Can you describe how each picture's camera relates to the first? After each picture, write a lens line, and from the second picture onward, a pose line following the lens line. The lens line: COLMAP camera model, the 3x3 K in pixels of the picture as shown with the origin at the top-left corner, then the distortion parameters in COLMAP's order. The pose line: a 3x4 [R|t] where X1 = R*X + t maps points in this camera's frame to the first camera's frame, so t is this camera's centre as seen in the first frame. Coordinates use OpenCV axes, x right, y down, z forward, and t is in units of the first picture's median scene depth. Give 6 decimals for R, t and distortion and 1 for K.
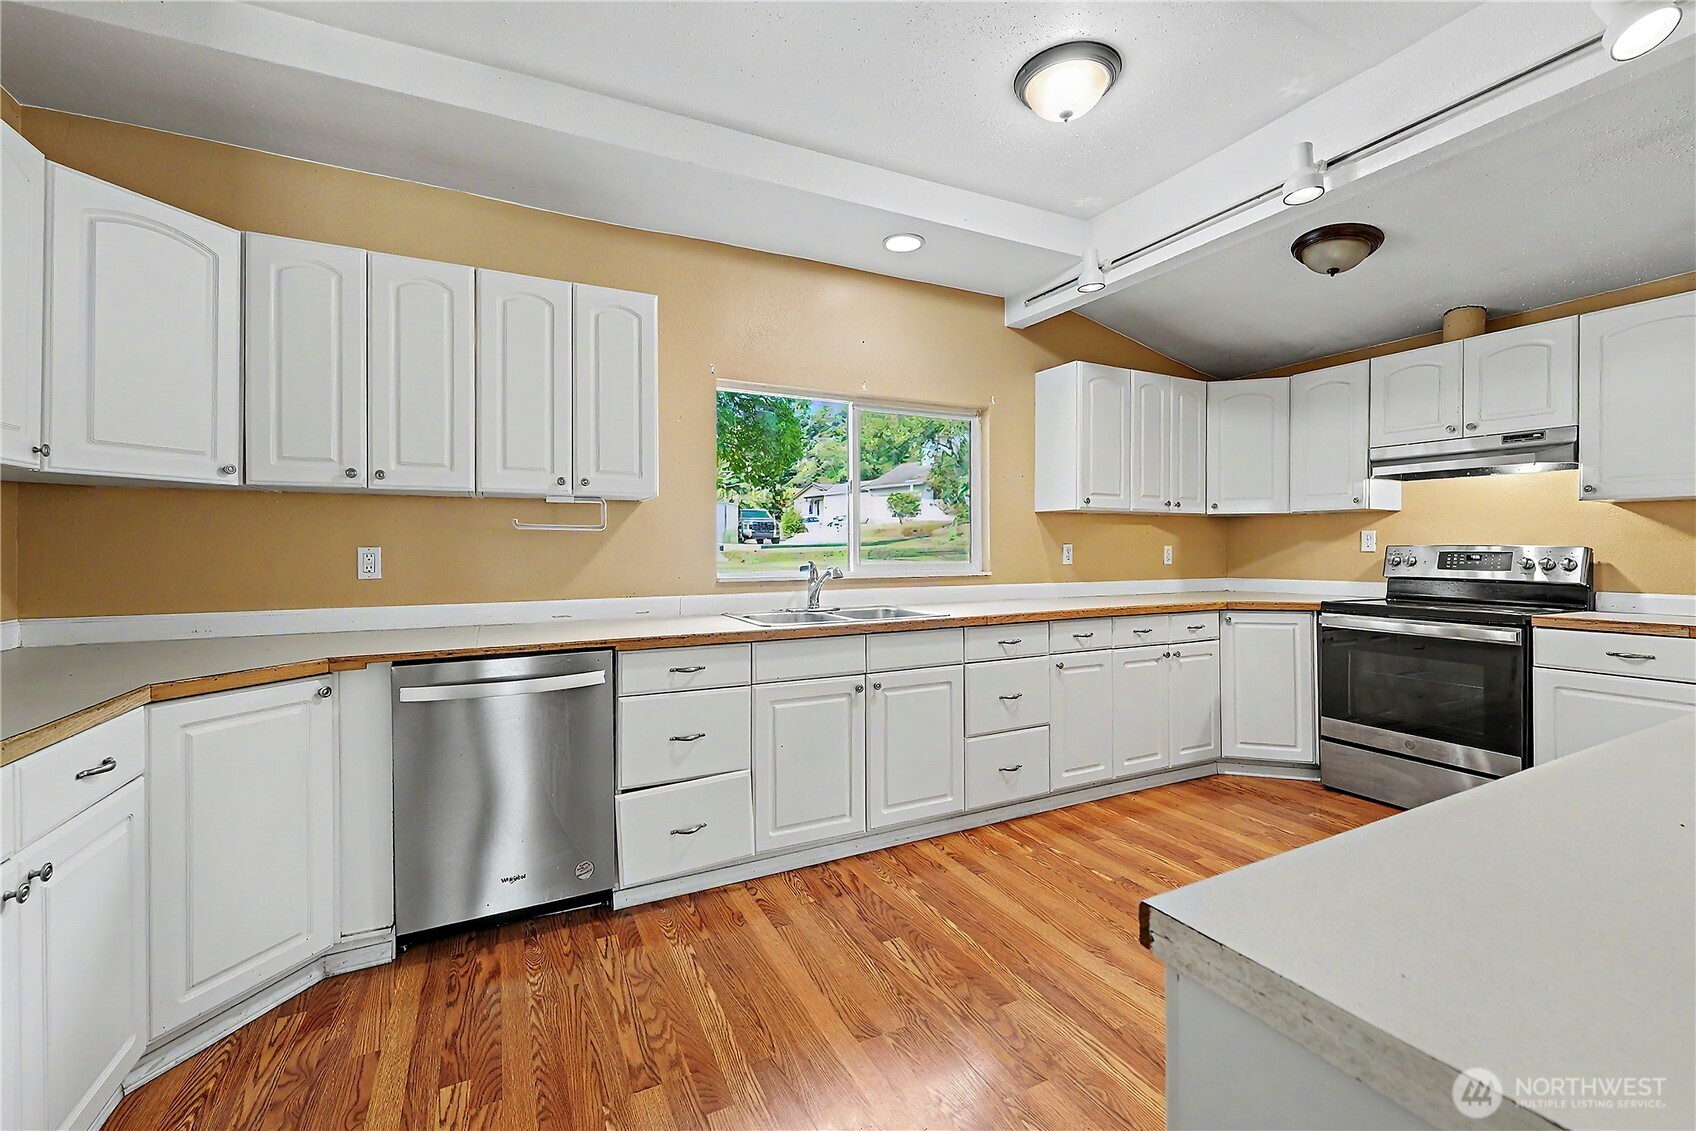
lens RADIAL K [[697.8, 0, 847.6], [0, 697.8, 545.9], [0, 0, 1]] dist [0.000629, -0.000087]
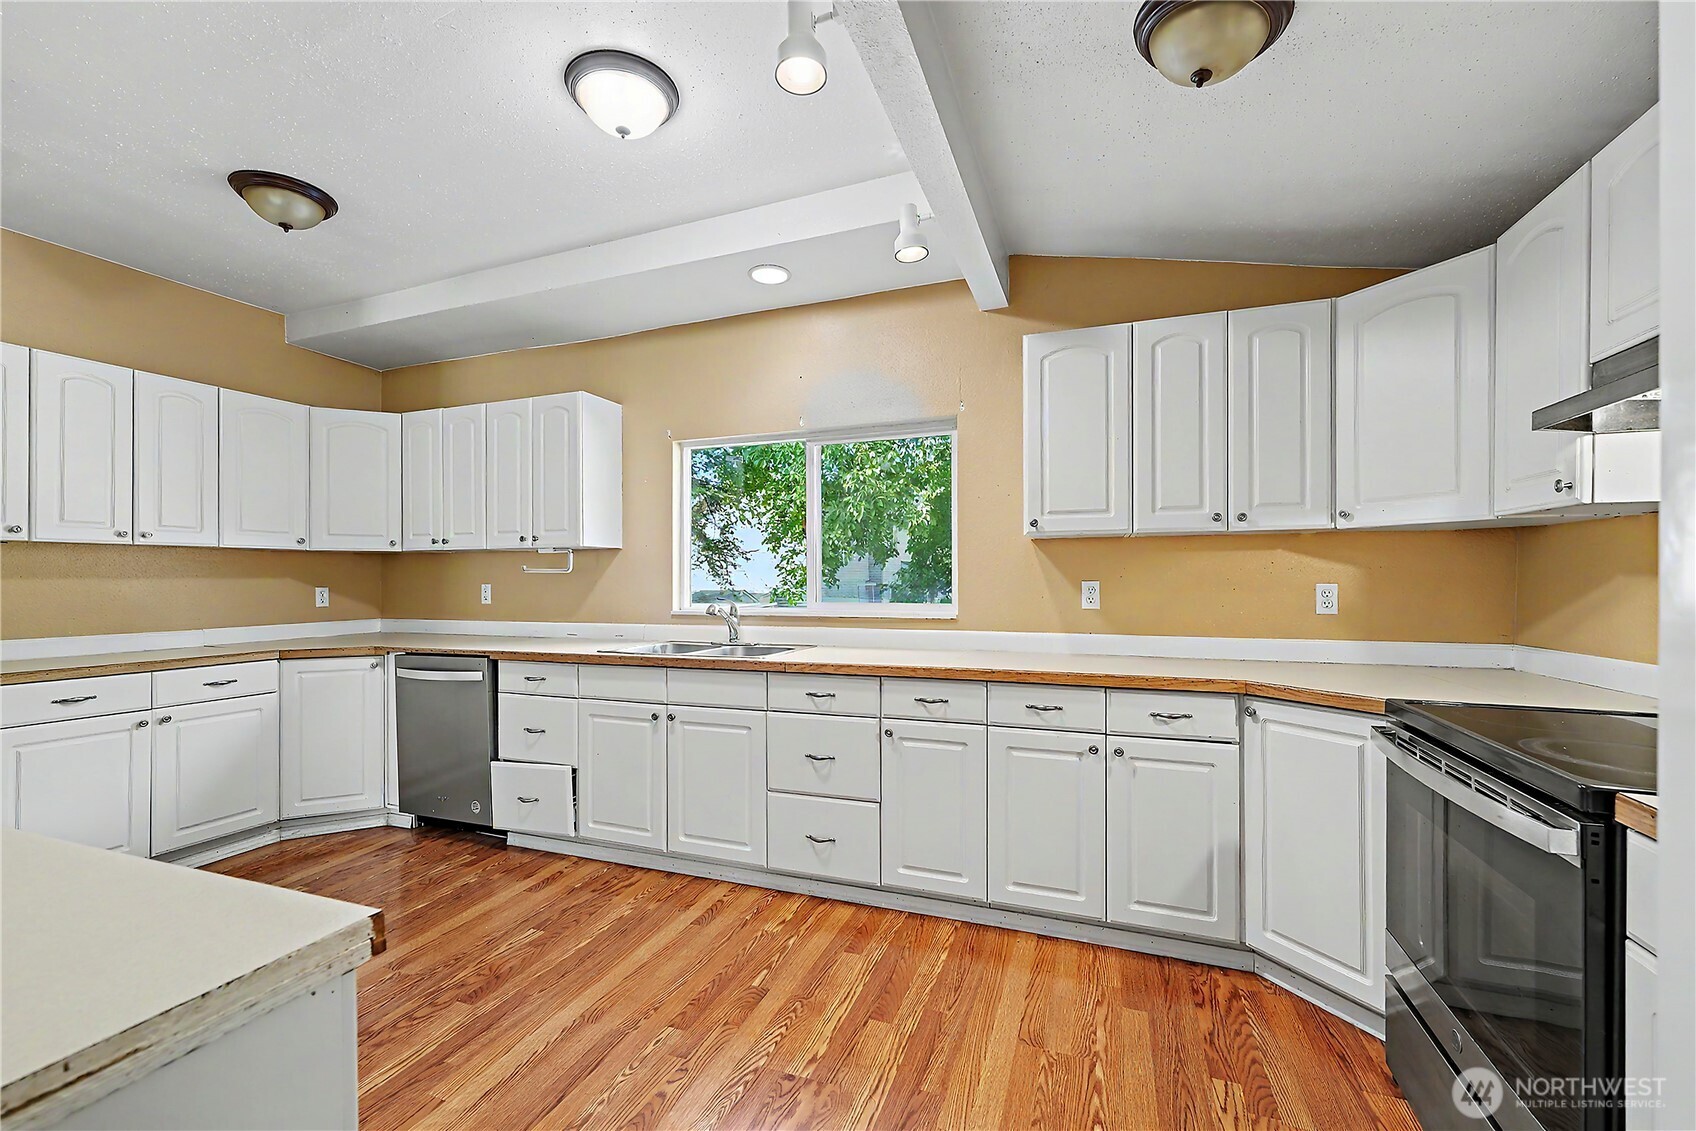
lens RADIAL K [[689.0, 0, 850.9], [0, 689.0, 579.9], [0, 0, 1]] dist [-0.002399, -0.000116]
pose [[0.680429, -0.001044, -0.732814, 0.840777], [0.001731, 0.999998, 0.000183, -0.006314], [0.732812, -0.001393, 0.680429, 0.413687]]
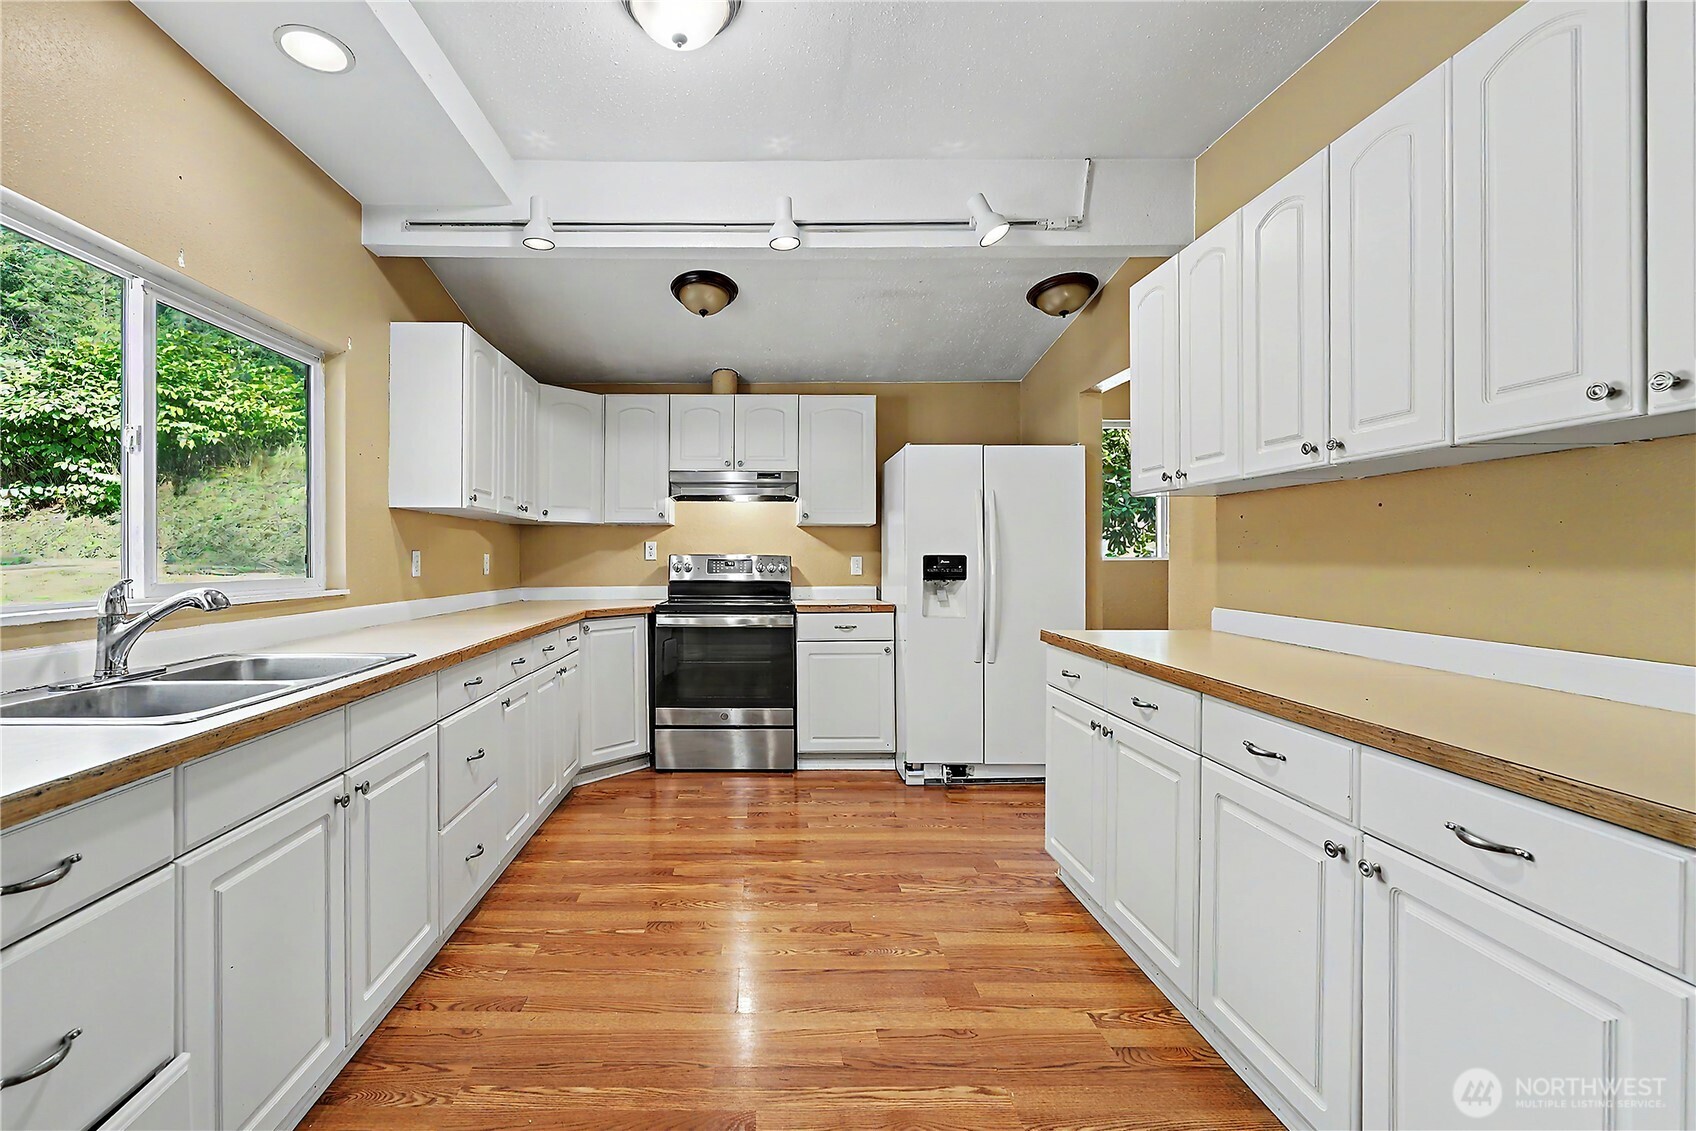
lens RADIAL K [[722.7, 0, 752.7], [0, 722.7, 558.4], [0, 0, 1]] dist [-0.000432, -0.000057]
pose [[0.456195, 0.000329, 0.889880, -0.294811], [-0.001402, 0.999999, 0.000349, 0.006081], [-0.889879, -0.001407, 0.456195, 0.365789]]
